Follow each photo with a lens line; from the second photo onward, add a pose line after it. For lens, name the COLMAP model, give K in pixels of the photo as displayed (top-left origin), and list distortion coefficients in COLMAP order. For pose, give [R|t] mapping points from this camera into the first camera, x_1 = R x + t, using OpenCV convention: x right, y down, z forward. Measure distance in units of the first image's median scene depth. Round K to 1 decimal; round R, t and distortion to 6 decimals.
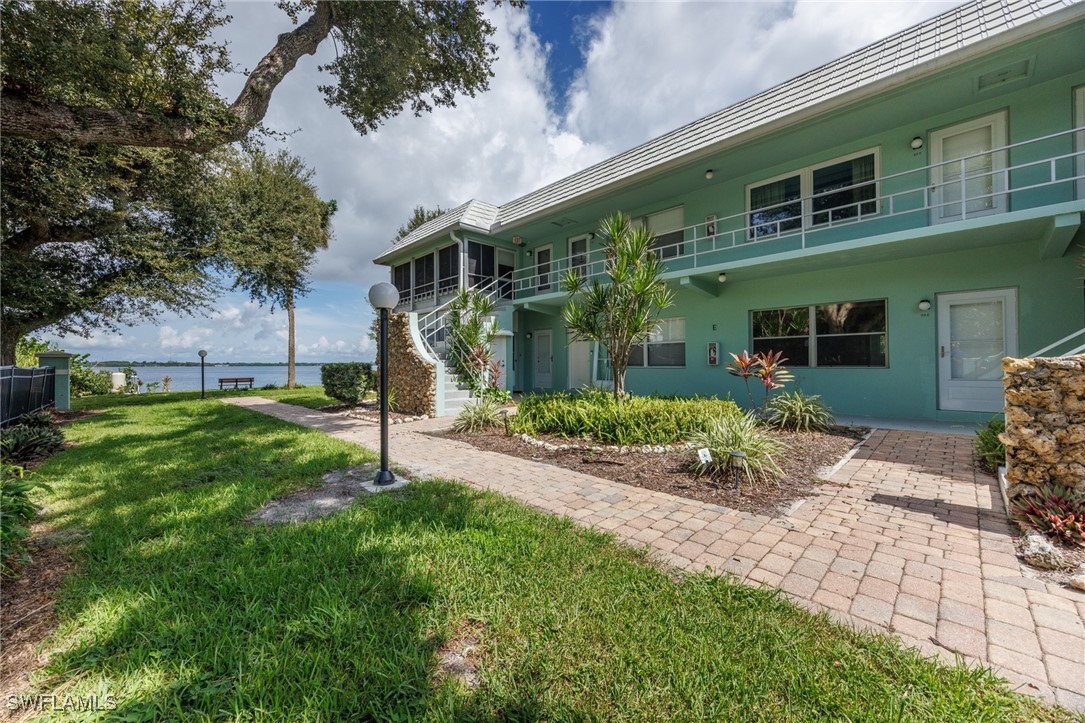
lens RADIAL K [[453.1, 0, 542.5], [0, 453.1, 361.5], [0, 0, 1]] dist [0.001658, 0.000139]
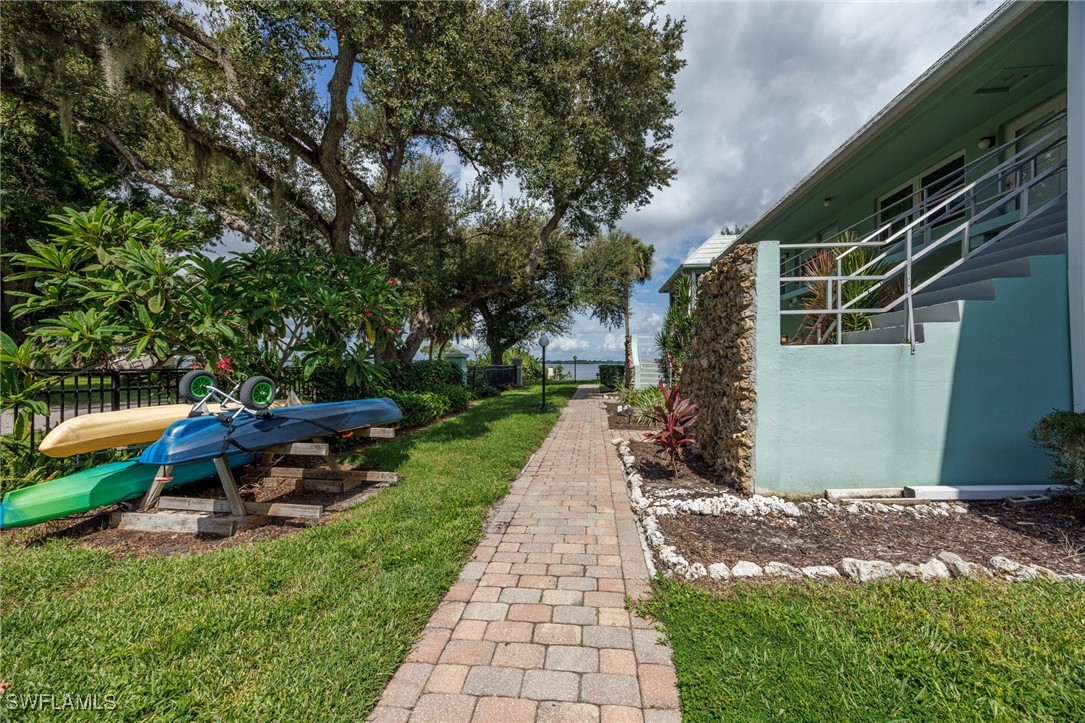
lens RADIAL K [[421.5, 0, 536.6], [0, 421.5, 361.3], [0, 0, 1]] dist [-0.000227, 0.000051]
pose [[0.640333, -0.011455, -0.768012, 0.503525], [0.026220, 0.999632, 0.006951, -0.024347], [0.767650, -0.024588, 0.640398, -0.189727]]
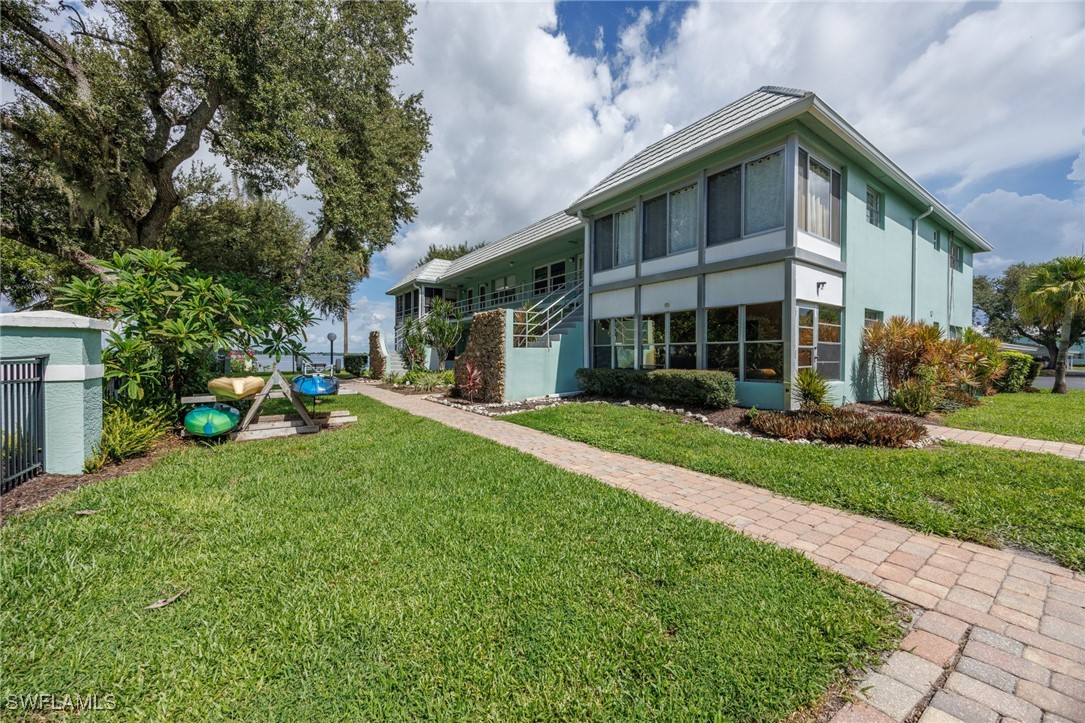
lens RADIAL K [[437.4, 0, 550.2], [0, 437.4, 362.3], [0, 0, 1]] dist [-0.001312, 0.000289]
pose [[0.991240, -0.000354, -0.132074, 0.566730], [0.005927, 0.999108, 0.041809, -0.035368], [0.131942, -0.042226, 0.990358, -0.684192]]
